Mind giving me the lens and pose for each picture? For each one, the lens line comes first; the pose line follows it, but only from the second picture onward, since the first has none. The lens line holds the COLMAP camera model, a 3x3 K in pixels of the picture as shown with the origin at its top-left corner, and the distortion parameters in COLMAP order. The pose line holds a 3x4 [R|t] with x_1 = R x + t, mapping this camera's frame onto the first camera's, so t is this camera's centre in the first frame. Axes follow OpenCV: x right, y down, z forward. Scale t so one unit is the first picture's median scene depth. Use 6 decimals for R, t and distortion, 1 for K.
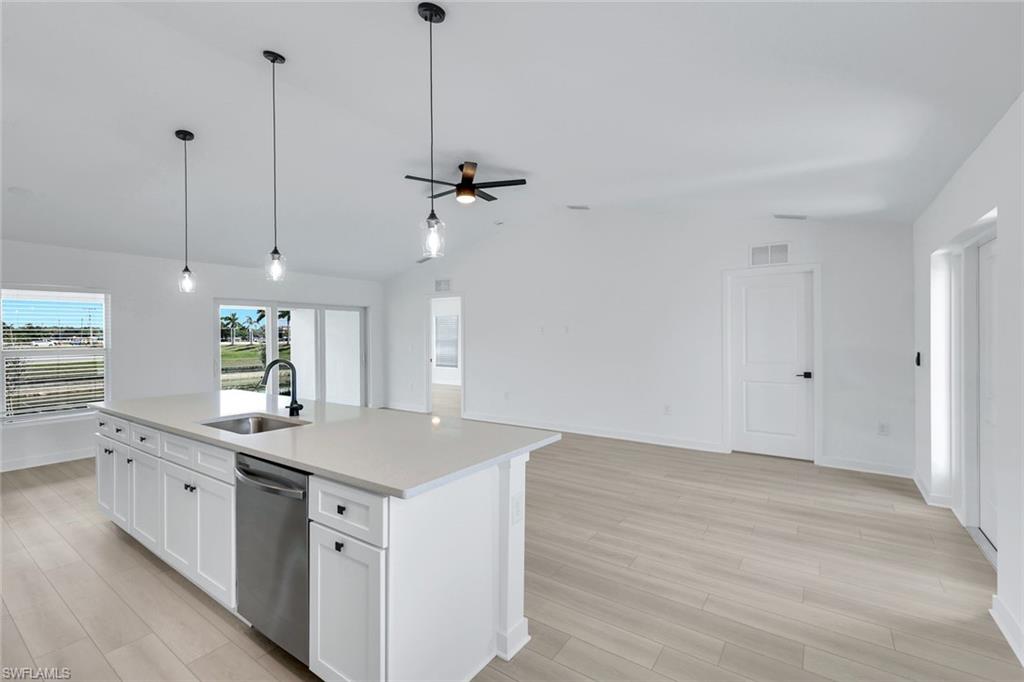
lens RADIAL K [[449.9, 0, 511.1], [0, 449.9, 334.8], [0, 0, 1]] dist [0.004476, 0.000027]
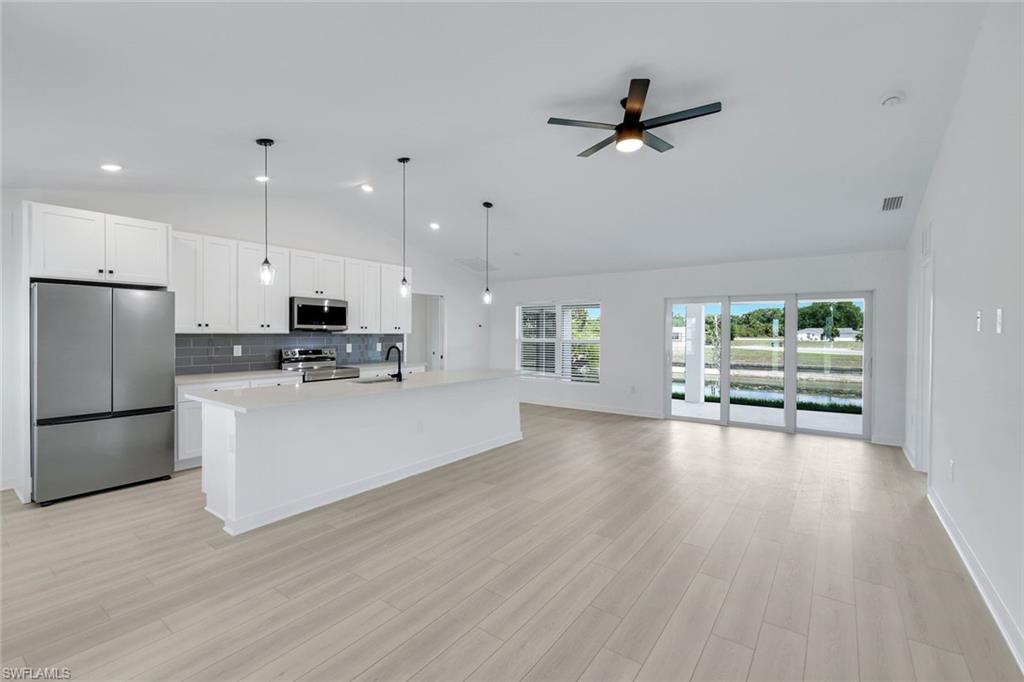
lens RADIAL K [[449.9, 0, 511.1], [0, 449.9, 334.8], [0, 0, 1]] dist [0.004476, 0.000027]
pose [[-0.020831, 0.014683, -0.999675, 0.641945], [-0.004233, 0.999882, 0.014774, -0.006656], [0.999774, 0.004539, -0.020766, 0.831827]]
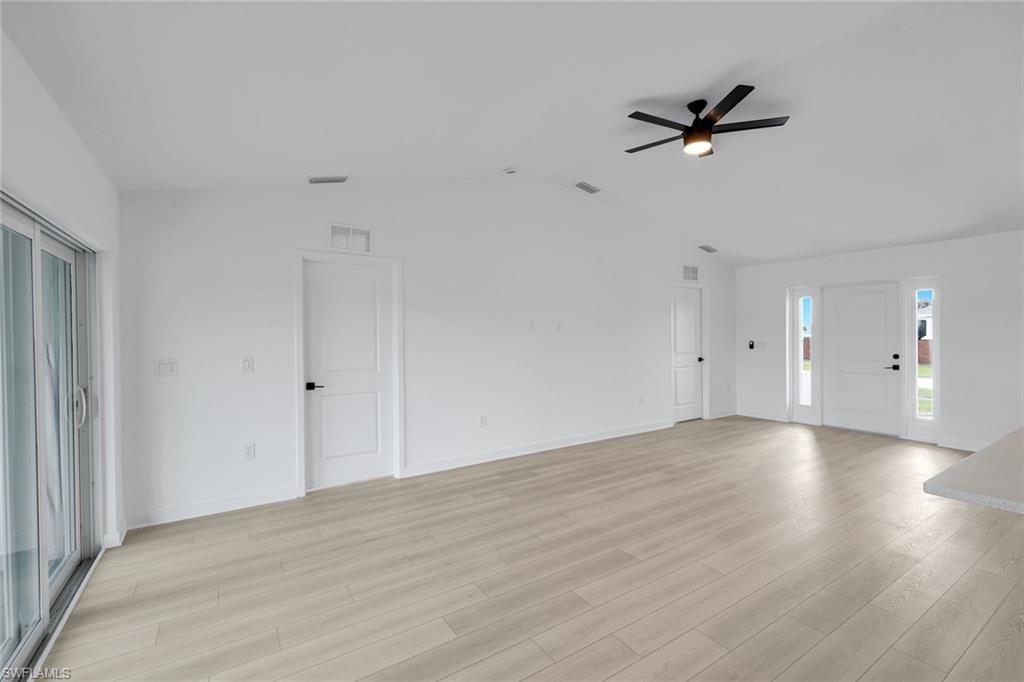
lens RADIAL K [[449.9, 0, 511.1], [0, 449.9, 334.8], [0, 0, 1]] dist [0.004476, 0.000027]
pose [[0.374751, -0.000276, 0.927126, -0.913823], [0.009338, 0.999950, -0.003477, 0.008131], [-0.927079, 0.009961, 0.374735, 1.011335]]
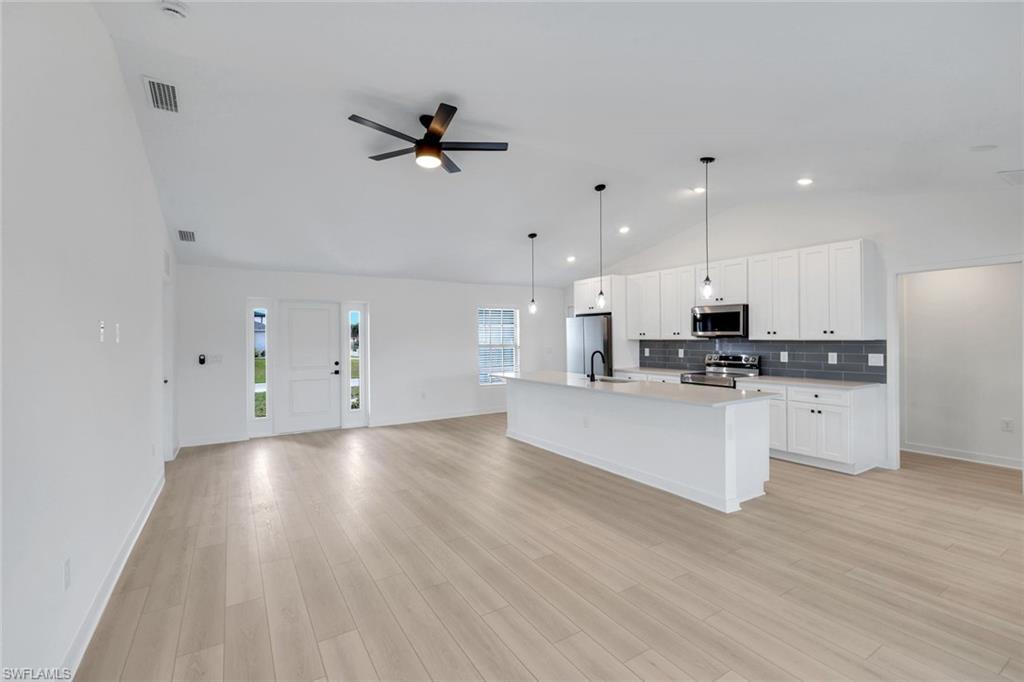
lens RADIAL K [[449.9, 0, 511.1], [0, 449.9, 334.8], [0, 0, 1]] dist [0.004476, 0.000027]
pose [[-0.922157, 0.017079, 0.386440, -0.519727], [0.014840, 0.999851, -0.008776, -0.001354], [-0.386532, -0.002358, -0.922273, 1.658695]]
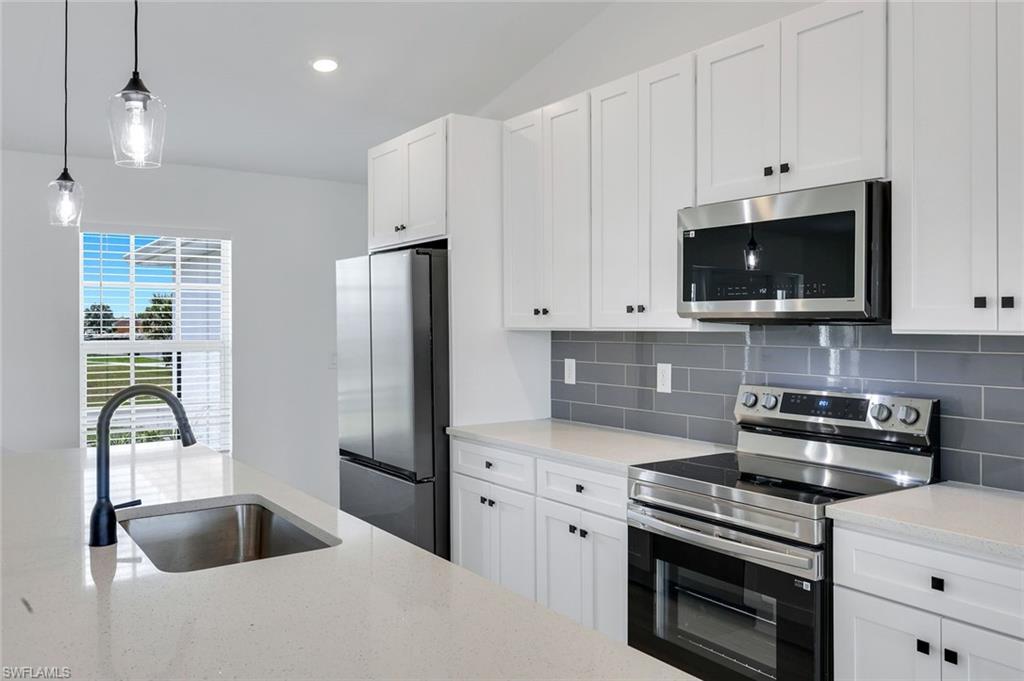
lens RADIAL K [[811.9, 0, 512.0], [0, 811.9, 318.4], [0, 0, 1]] dist [-0.003382, -0.003709]
pose [[-0.936737, 0.013303, 0.349781, -0.593875], [0.010158, 0.999890, -0.010825, 0.004470], [-0.349887, -0.006588, -0.936769, 0.872771]]
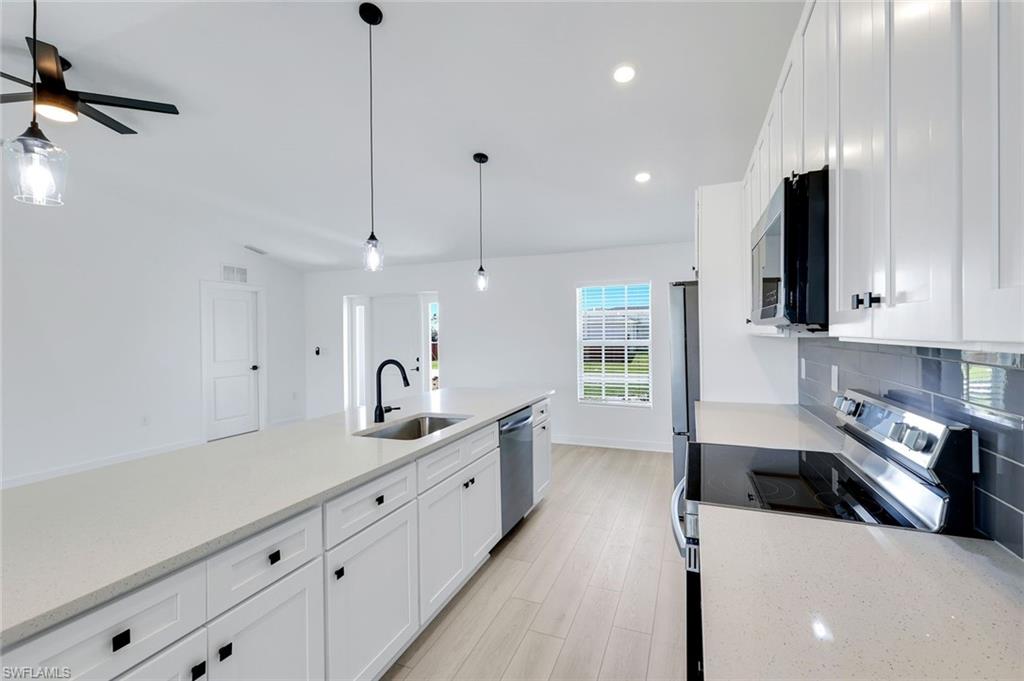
lens RADIAL K [[449.9, 0, 511.1], [0, 449.9, 334.3], [0, 0, 1]] dist [0.004476, 0.000027]
pose [[-0.228794, 0.009813, 0.973426, -0.834742], [0.012202, 0.999900, -0.007212, 0.006986], [-0.973398, 0.010228, -0.228890, 0.551596]]
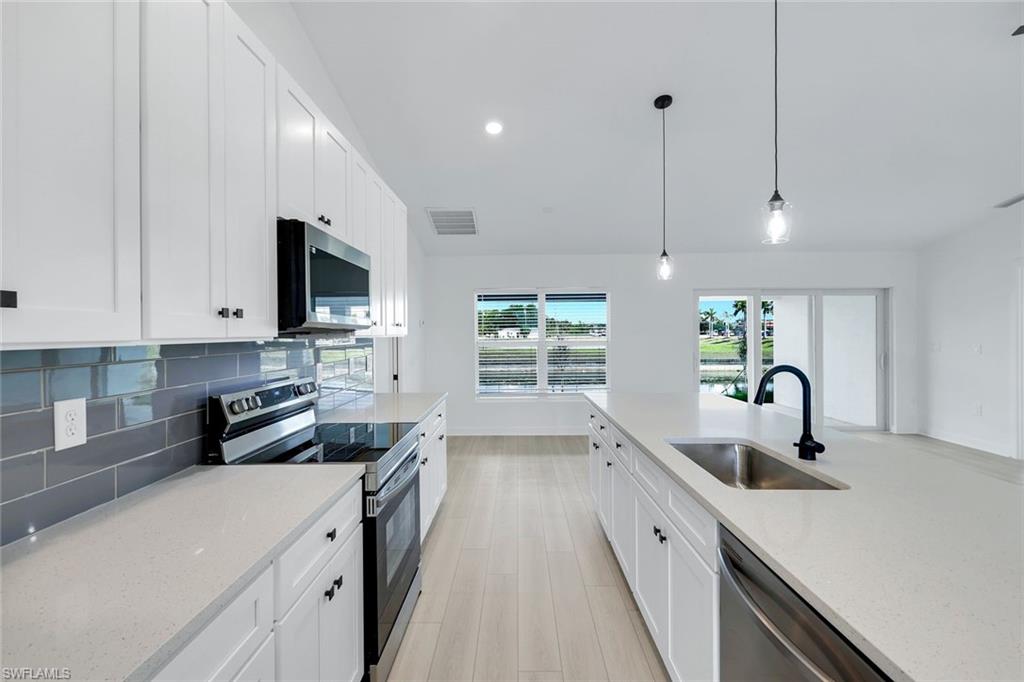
lens RADIAL K [[449.9, 0, 511.1], [0, 449.9, 334.8], [0, 0, 1]] dist [0.004476, 0.000027]
pose [[0.564740, 0.009427, -0.825215, -0.119289], [0.002309, 0.999913, 0.013003, 0.001001], [0.825266, -0.009248, 0.564669, 0.188844]]
